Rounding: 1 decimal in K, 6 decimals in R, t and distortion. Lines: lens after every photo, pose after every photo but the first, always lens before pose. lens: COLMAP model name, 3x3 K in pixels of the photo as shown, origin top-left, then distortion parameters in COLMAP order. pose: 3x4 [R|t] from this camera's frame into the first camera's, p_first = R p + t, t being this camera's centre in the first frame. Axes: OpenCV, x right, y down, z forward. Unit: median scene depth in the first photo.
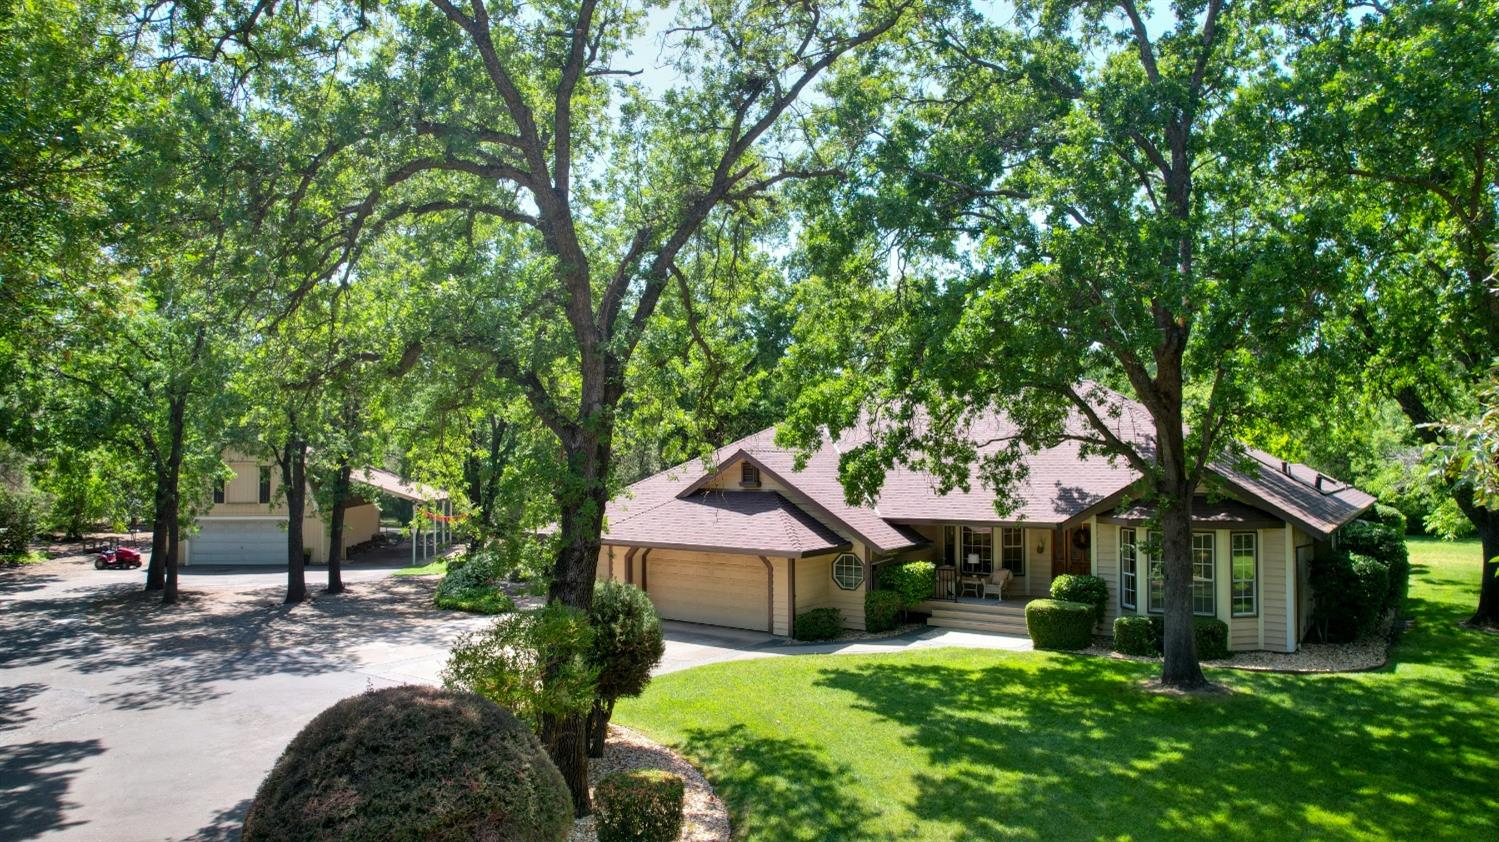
lens RADIAL K [[950.7, 0, 769.6], [0, 950.7, 420.3], [0, 0, 1]] dist [-0.057880, 0.022891]
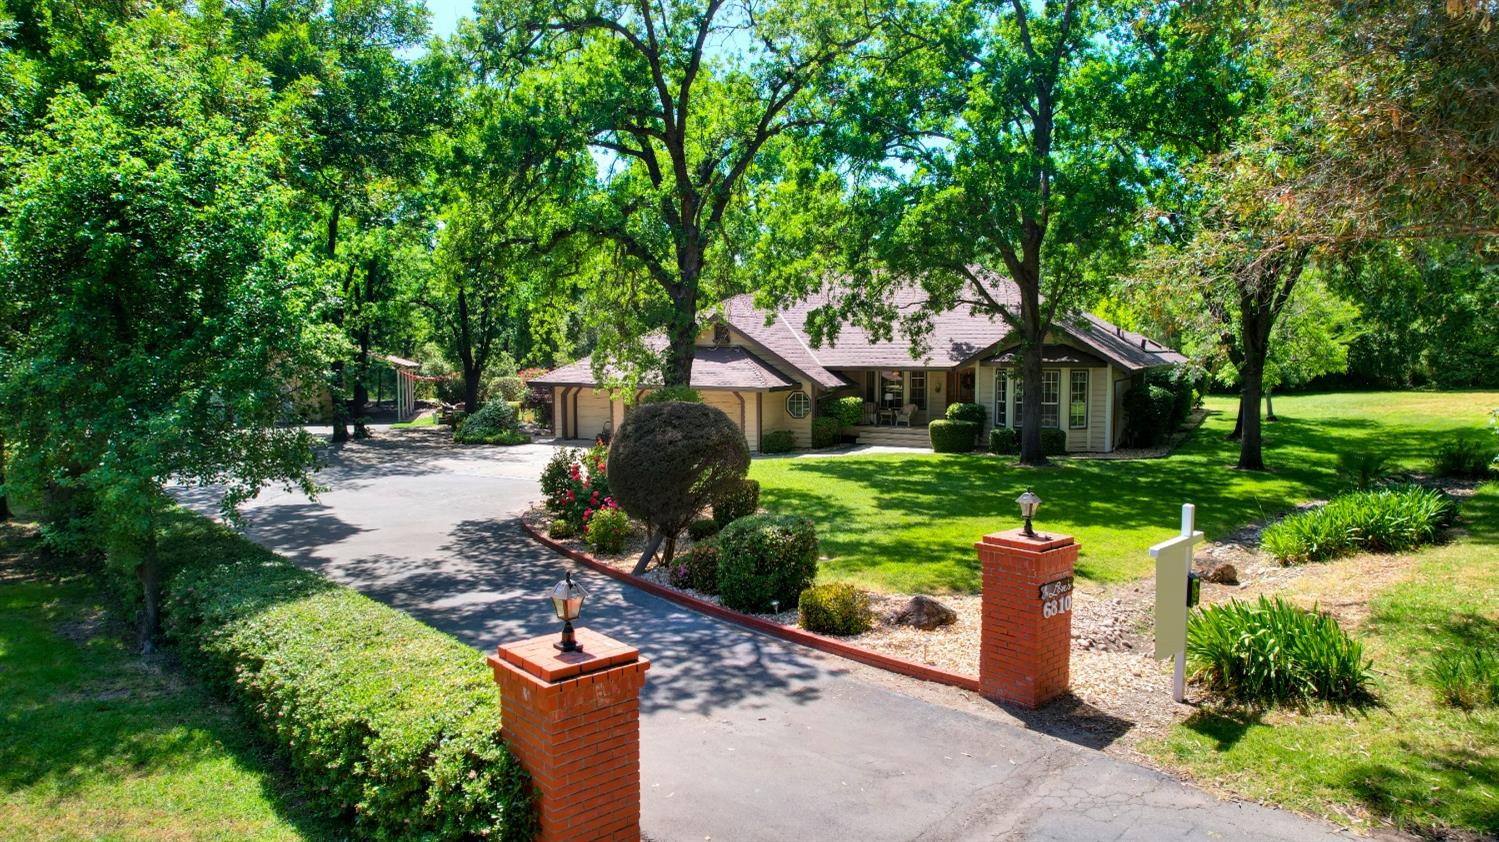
lens RADIAL K [[950.7, 0, 769.6], [0, 950.7, 420.3], [0, 0, 1]] dist [-0.057880, 0.022891]
pose [[0.992955, -0.008743, 0.118168, -0.145367], [-0.005691, 0.992604, 0.121263, 0.023087], [-0.118354, -0.121082, 0.985562, -0.401890]]
